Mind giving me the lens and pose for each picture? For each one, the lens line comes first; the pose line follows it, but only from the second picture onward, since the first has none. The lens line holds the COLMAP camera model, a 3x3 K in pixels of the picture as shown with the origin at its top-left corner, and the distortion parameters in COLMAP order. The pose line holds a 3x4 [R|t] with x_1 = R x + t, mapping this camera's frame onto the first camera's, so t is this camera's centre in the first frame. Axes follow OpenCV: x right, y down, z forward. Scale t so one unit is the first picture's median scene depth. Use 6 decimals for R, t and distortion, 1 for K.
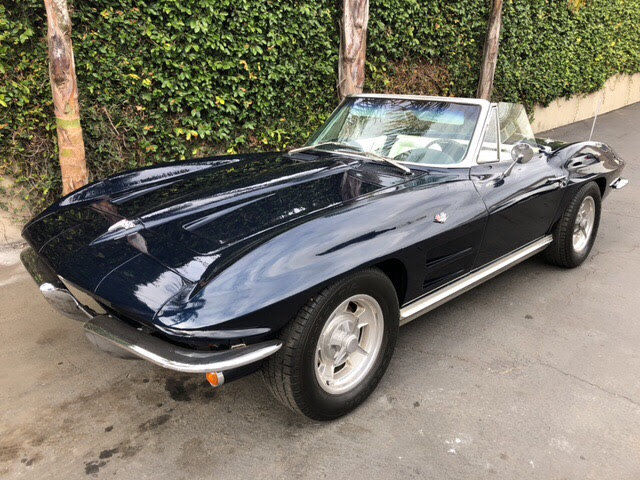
lens RADIAL K [[524.7, 0, 315.9], [0, 524.7, 238.7], [0, 0, 1]] dist [0.016834, 0.004543]
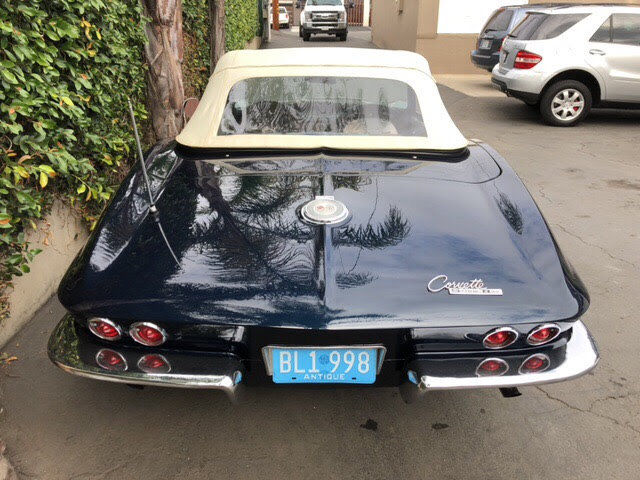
lens RADIAL K [[524.7, 0, 322.2], [0, 524.7, 234.9], [0, 0, 1]] dist [0.016834, 0.004543]
pose [[0.664119, -0.275625, 0.694965, -0.437752], [0.243101, 0.958660, 0.147896, -0.159299], [-0.706999, 0.070727, 0.703669, 0.492844]]
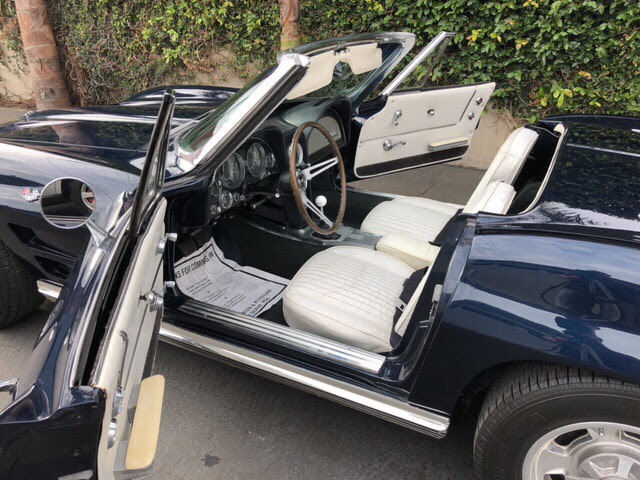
lens RADIAL K [[524.7, 0, 319.3], [0, 524.7, 233.8], [0, 0, 1]] dist [0.016834, 0.004543]
pose [[0.316529, 0.395577, -0.862165, 0.556896], [-0.292750, 0.905268, 0.307876, -0.183809], [0.902279, 0.154947, 0.402349, 0.570253]]
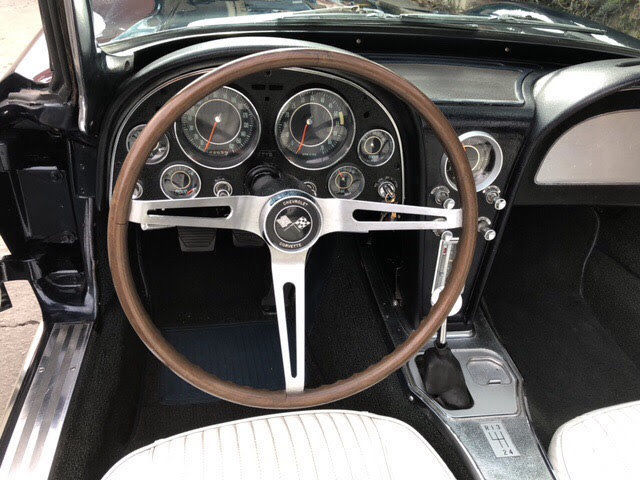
lens RADIAL K [[524.7, 0, 319.4], [0, 524.7, 239.5], [0, 0, 1]] dist [0.016834, 0.004543]
pose [[-0.567374, 0.399595, -0.720008, 0.271865], [-0.333573, 0.687885, 0.644626, -0.179164], [0.752872, 0.605919, -0.256994, 0.764574]]
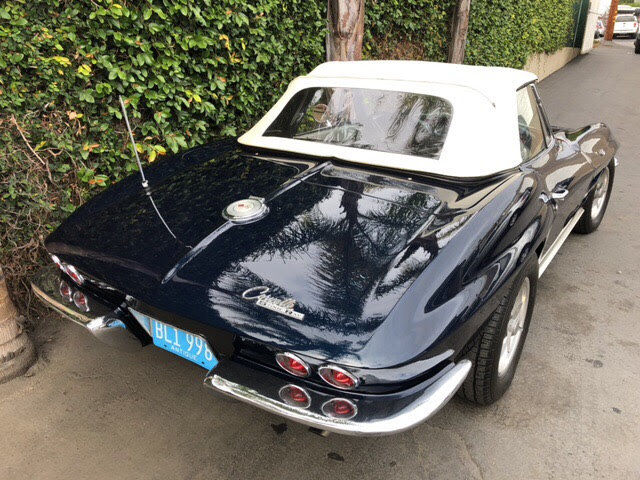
lens RADIAL K [[524.7, 0, 316.0], [0, 524.7, 236.6], [0, 0, 1]] dist [0.016834, 0.004543]
pose [[0.970020, -0.086754, 0.227013, -0.209951], [0.079738, 0.996016, 0.039917, -0.110756], [-0.229571, -0.020619, 0.973073, 0.348541]]
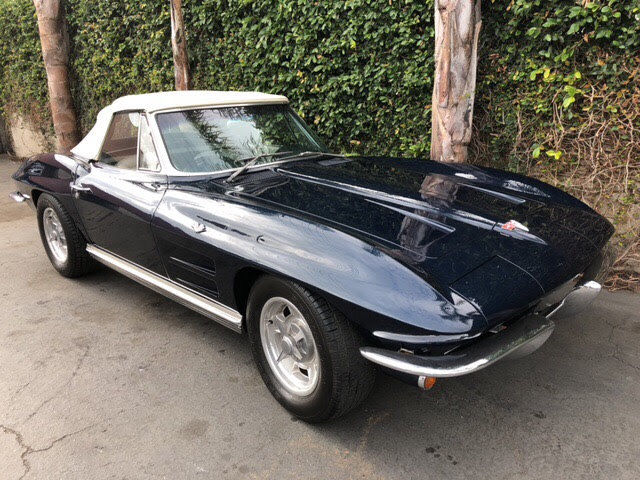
lens RADIAL K [[524.7, 0, 314.2], [0, 524.7, 236.4], [0, 0, 1]] dist [0.016834, 0.004543]
pose [[0.059881, 0.265873, -0.962147, 0.884820], [-0.302341, 0.923431, 0.236357, -0.316253], [0.951317, 0.276743, 0.135680, 1.039590]]
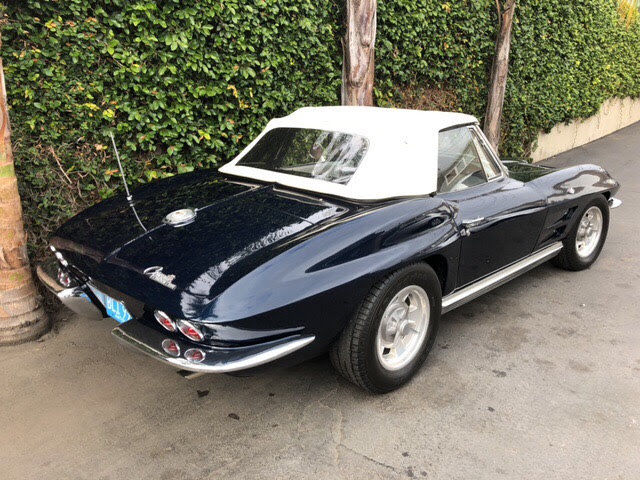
lens RADIAL K [[524.7, 0, 311.8], [0, 524.7, 236.4], [0, 0, 1]] dist [0.016834, 0.004543]
pose [[0.998633, -0.023407, 0.046735, -0.063100], [0.025799, 0.998353, -0.051234, -0.068884], [-0.045459, 0.052370, 0.997593, 0.221082]]
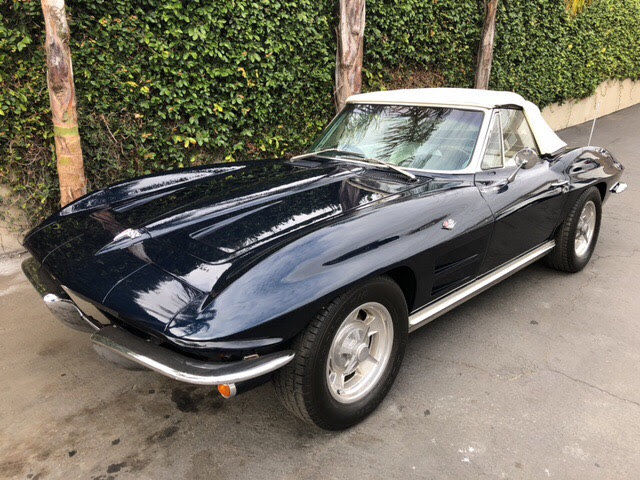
lens RADIAL K [[524.7, 0, 315.2], [0, 524.7, 239.2], [0, 0, 1]] dist [0.016834, 0.004543]
pose [[0.999873, -0.008368, 0.013587, -0.014833], [0.008522, 0.999900, -0.011316, -0.001007], [-0.013491, 0.011431, 0.999844, 0.004773]]
